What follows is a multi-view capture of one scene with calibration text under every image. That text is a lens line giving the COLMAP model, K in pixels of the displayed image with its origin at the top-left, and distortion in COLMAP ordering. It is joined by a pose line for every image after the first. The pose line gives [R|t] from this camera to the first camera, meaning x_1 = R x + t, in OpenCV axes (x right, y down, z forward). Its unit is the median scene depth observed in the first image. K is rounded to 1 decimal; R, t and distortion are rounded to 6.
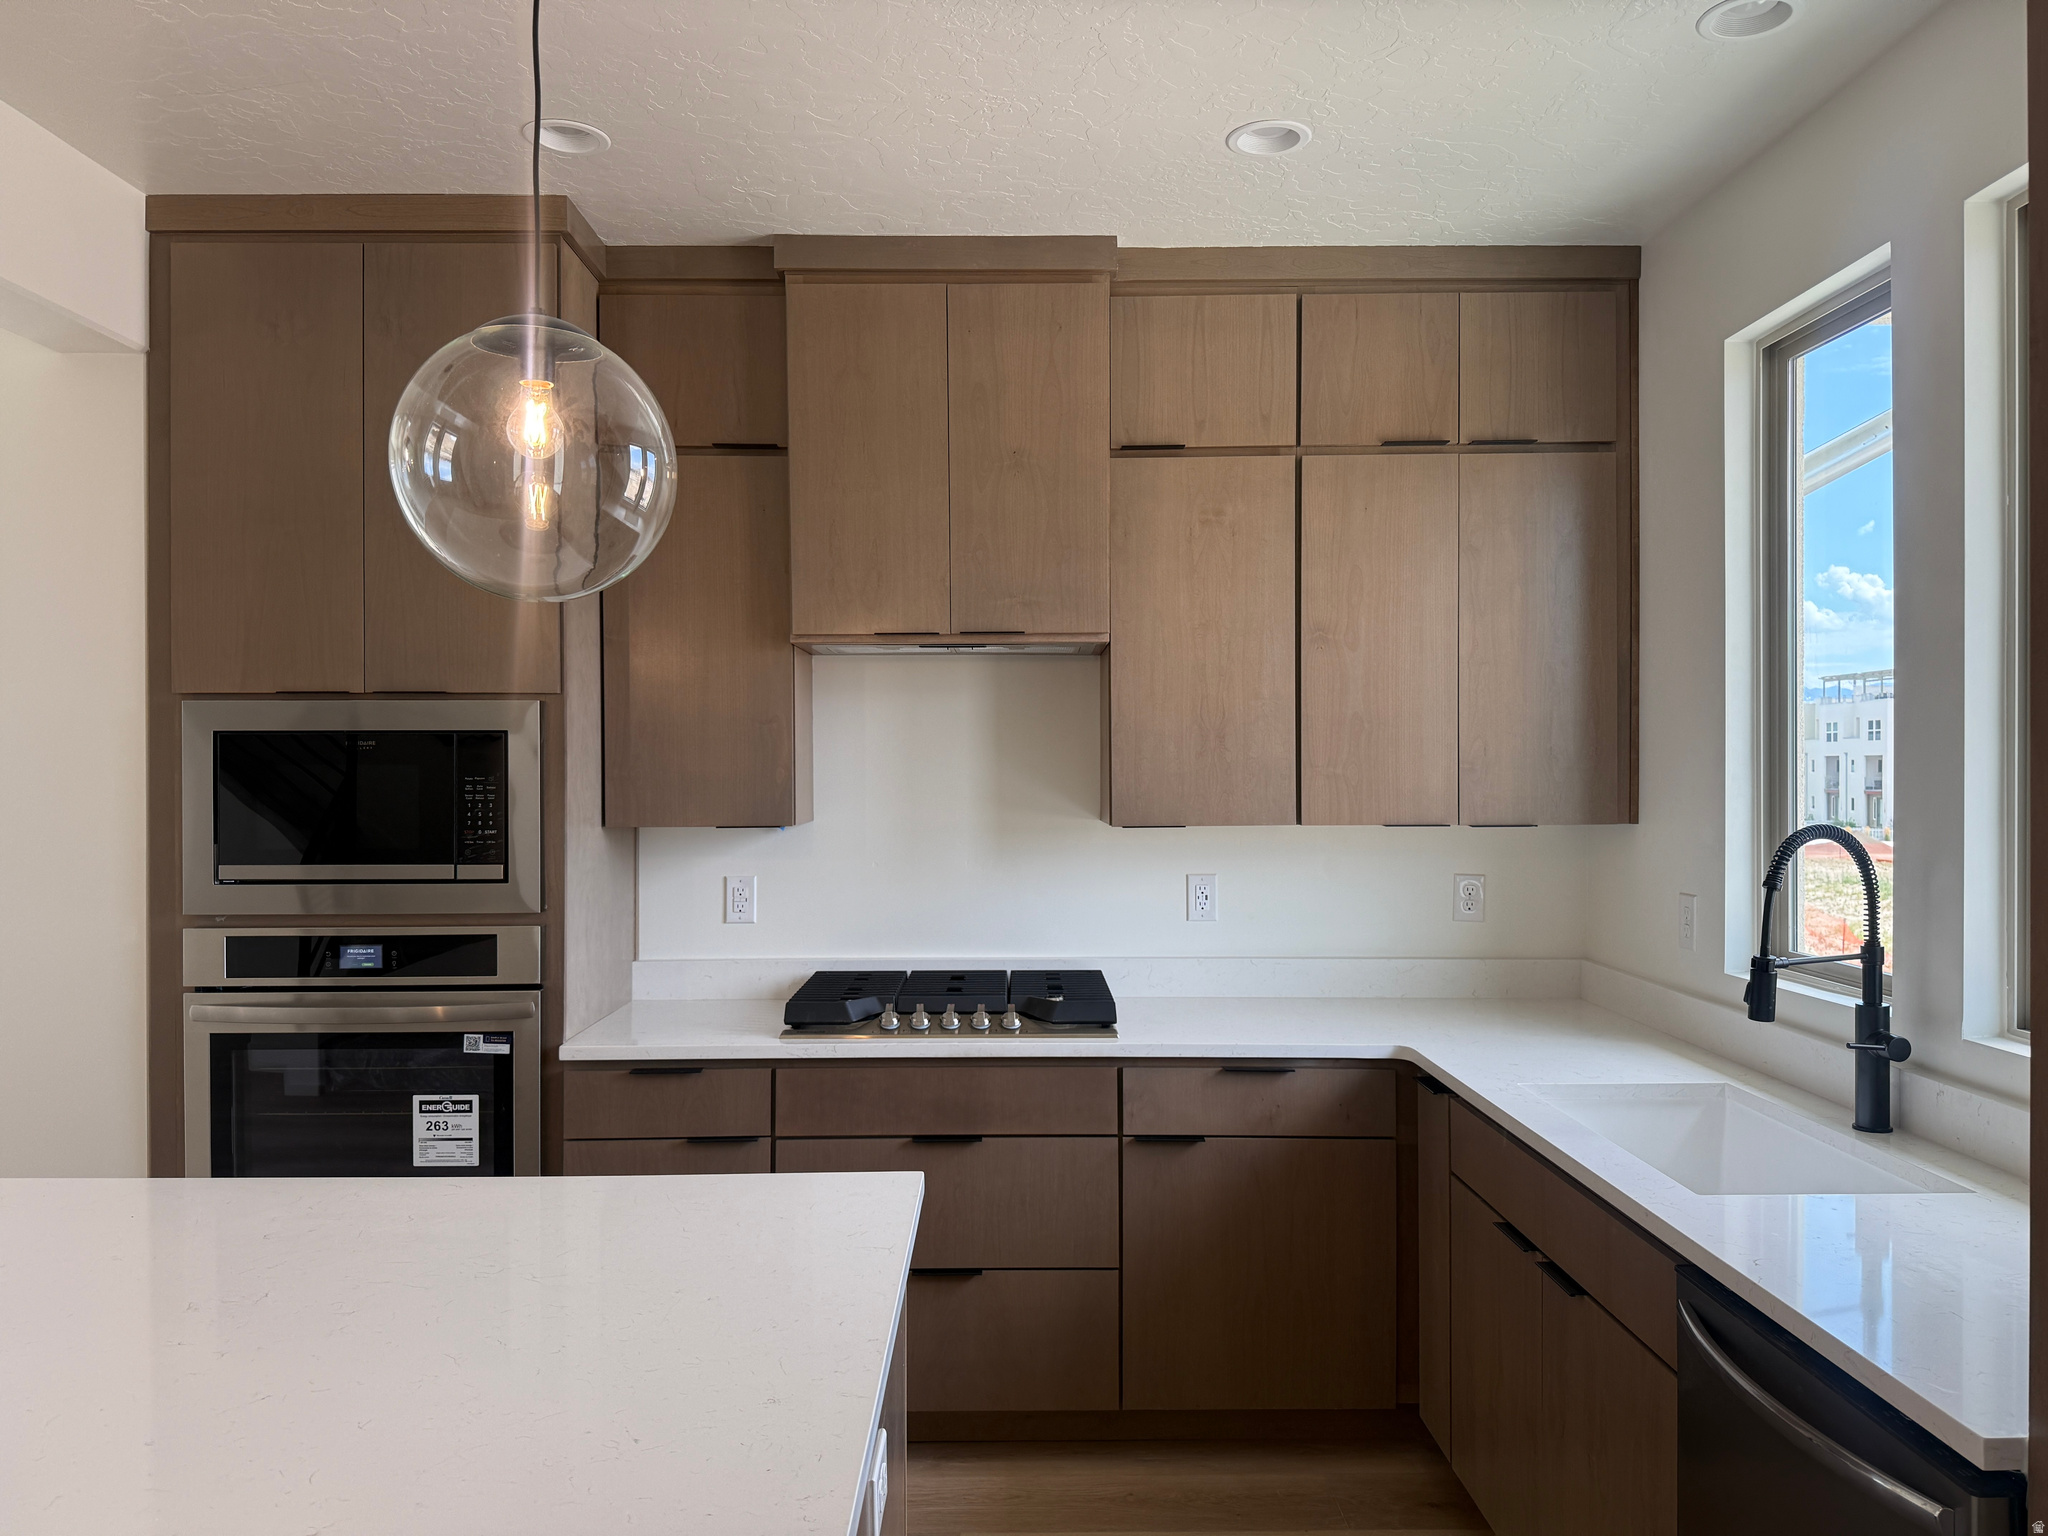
lens RADIAL K [[1435.7, 0, 1020.0], [0, 1435.7, 756.1], [0, 0, 1]] dist [0.033209, -0.039938]
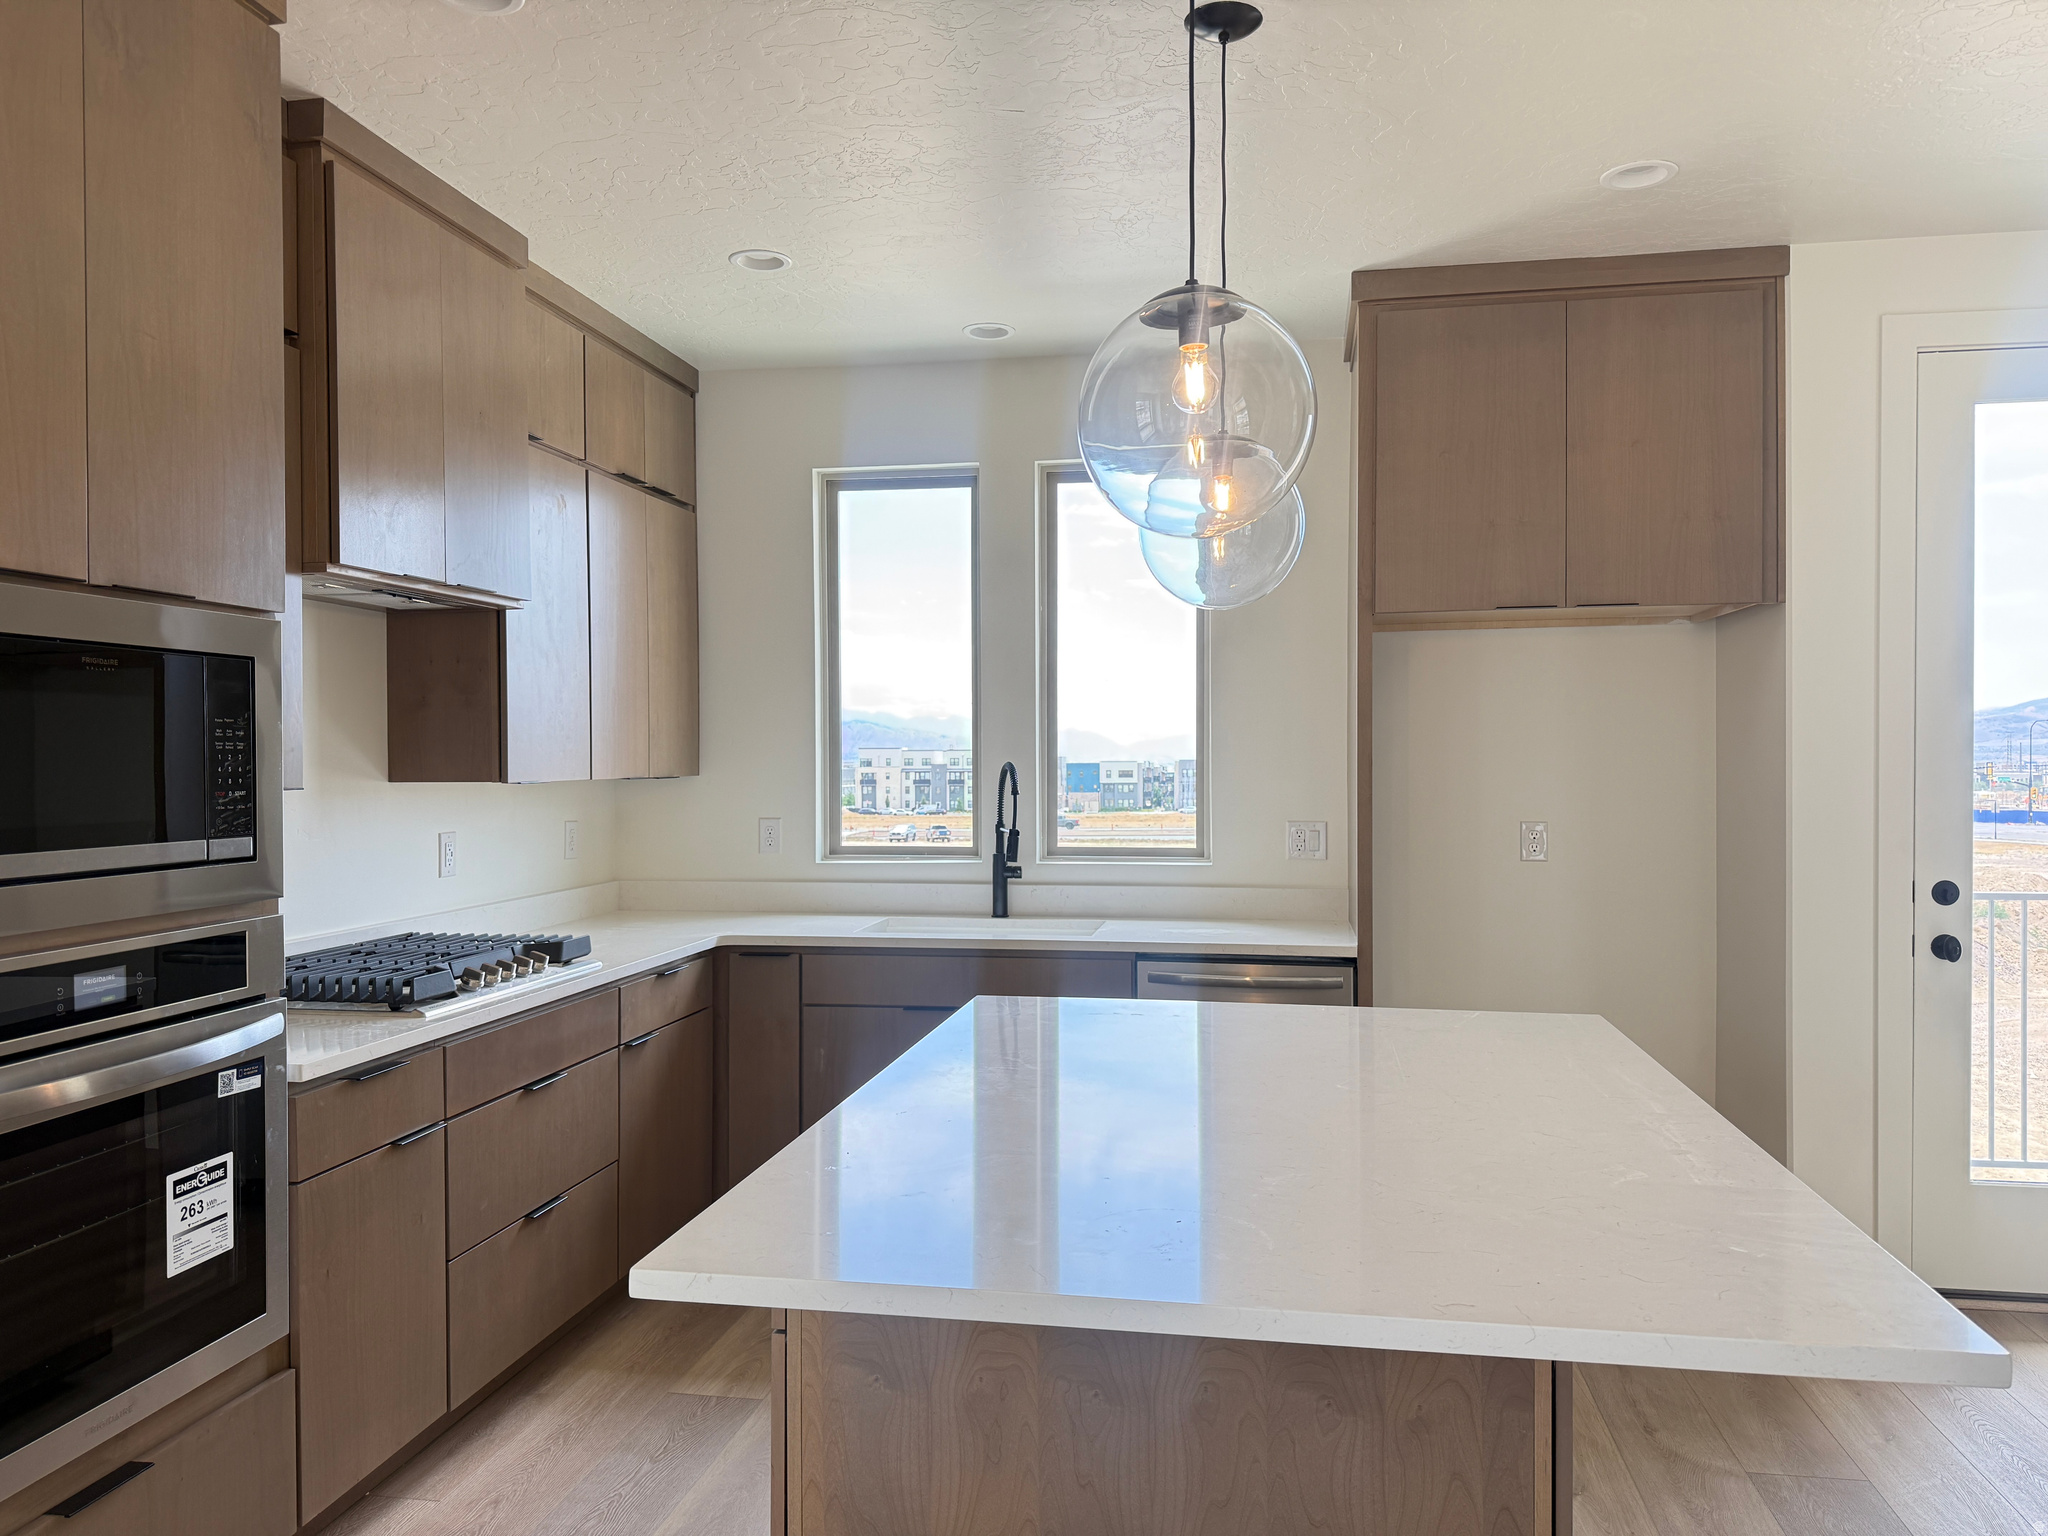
lens RADIAL K [[1435.7, 0, 1027.1], [0, 1435.7, 777.2], [0, 0, 1]] dist [0.033209, -0.039938]
pose [[0.193204, -0.009112, 0.981116, -1.015593], [-0.004649, 0.999937, 0.010203, 0.034994], [-0.981148, -0.006532, 0.193150, 0.462532]]
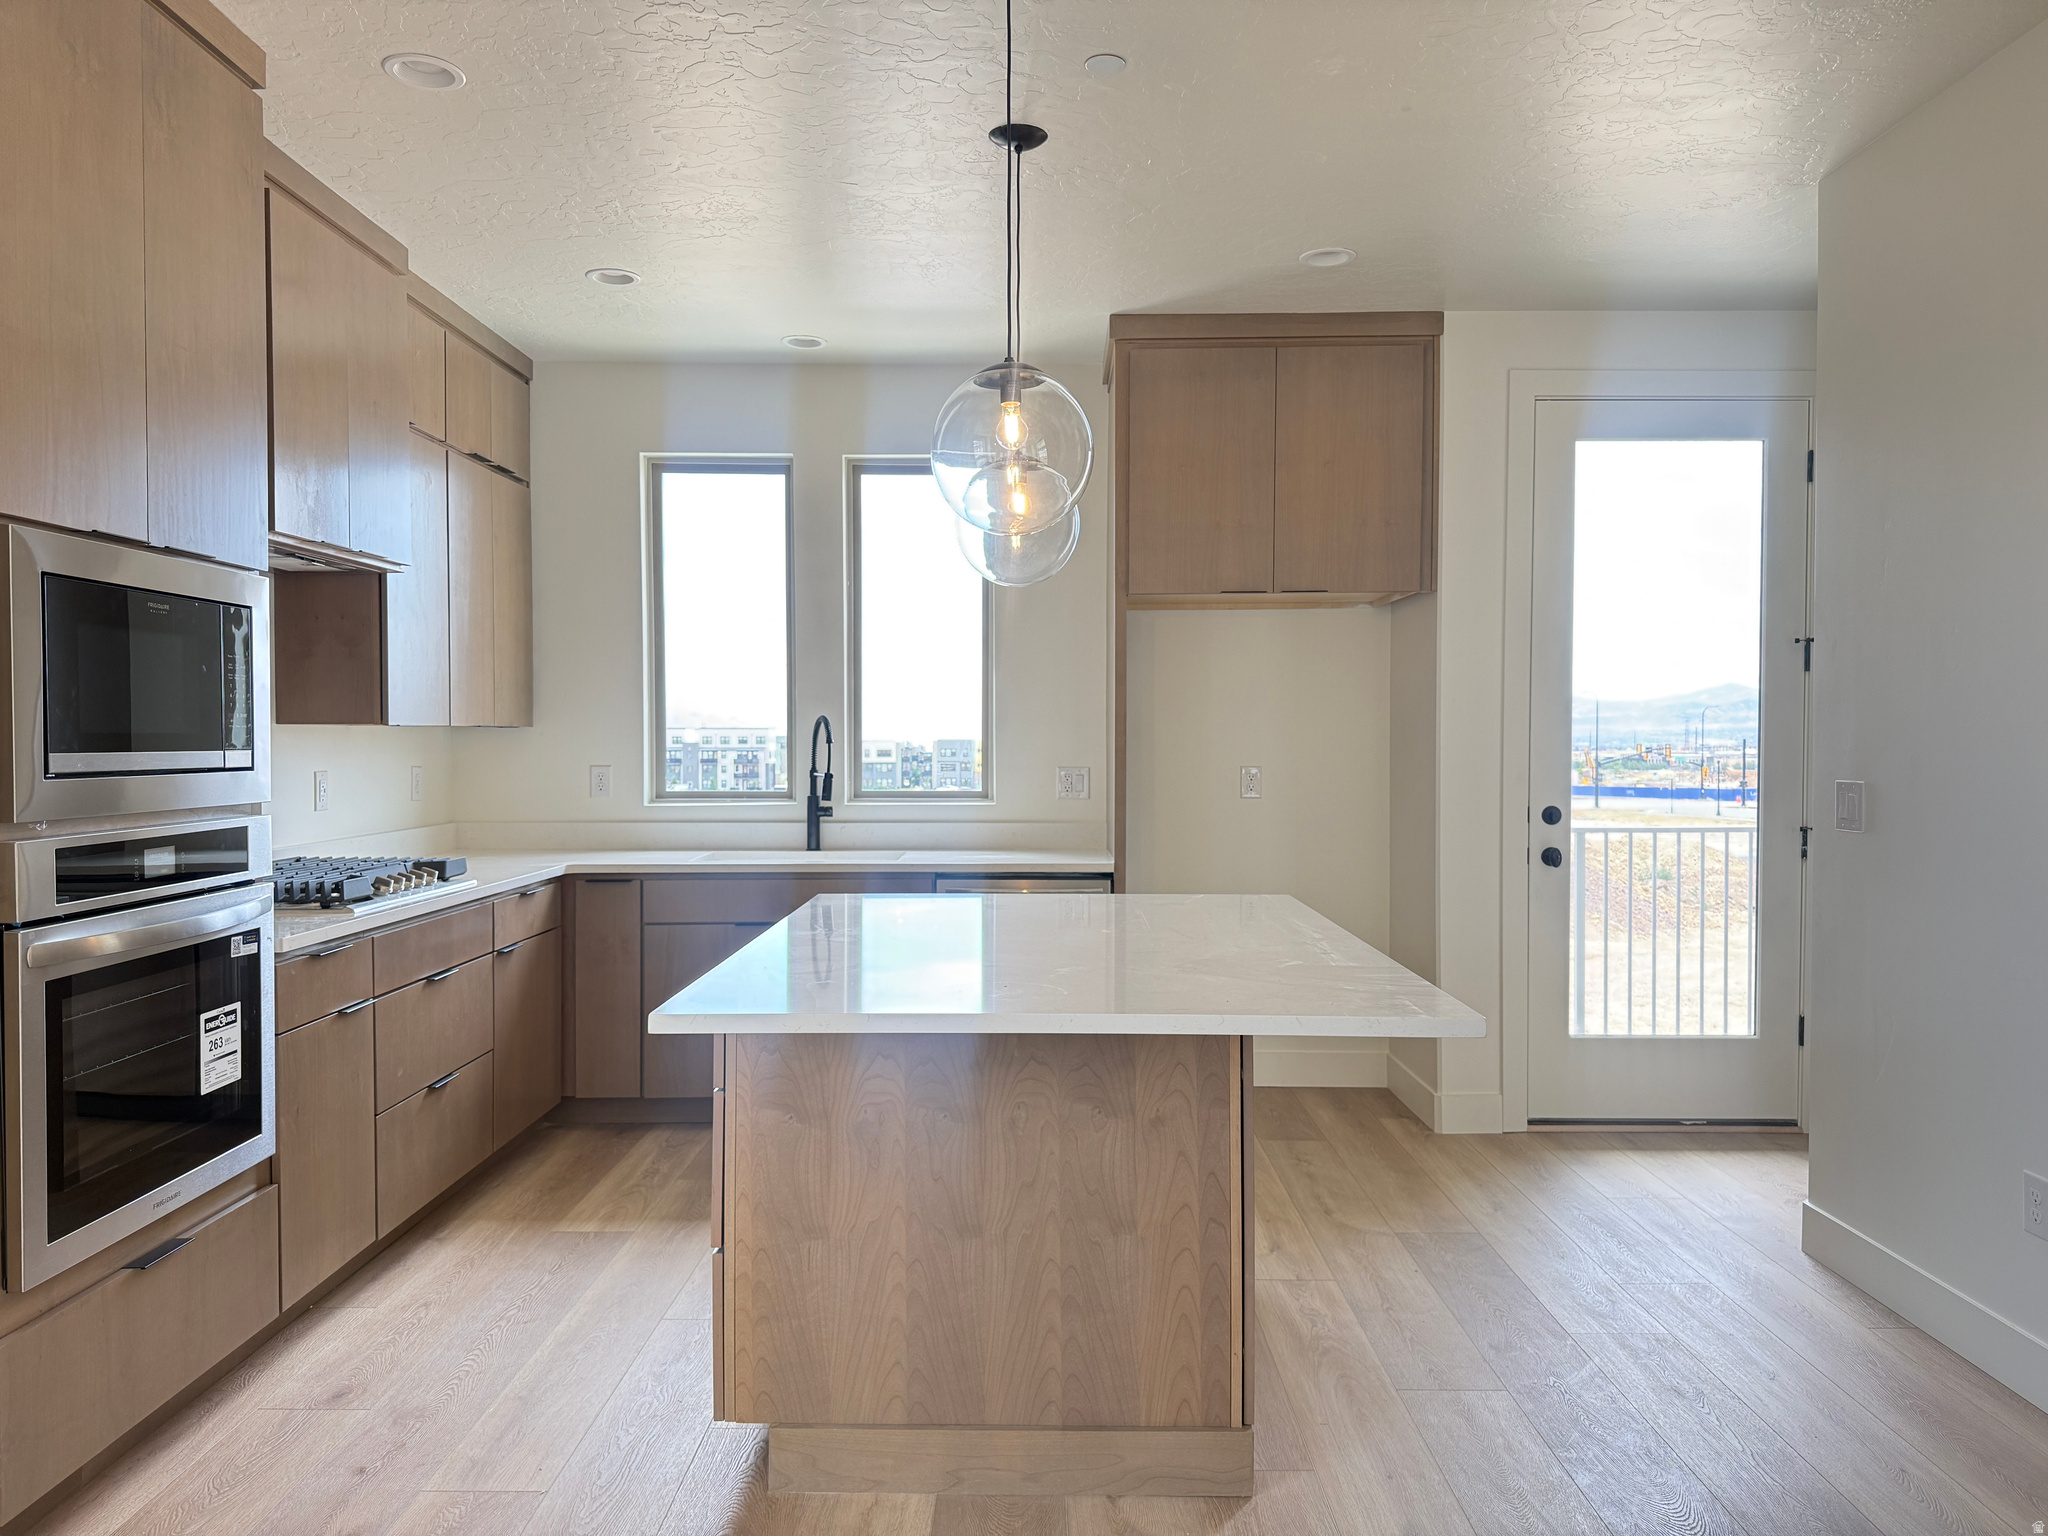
lens RADIAL K [[1435.7, 0, 1027.4], [0, 1435.7, 772.0], [0, 0, 1]] dist [0.033209, -0.039938]
pose [[0.025572, -0.019590, 0.999481, -1.277768], [-0.008036, 0.999772, 0.019801, 0.066465], [-0.999641, -0.008538, 0.025409, 0.476566]]
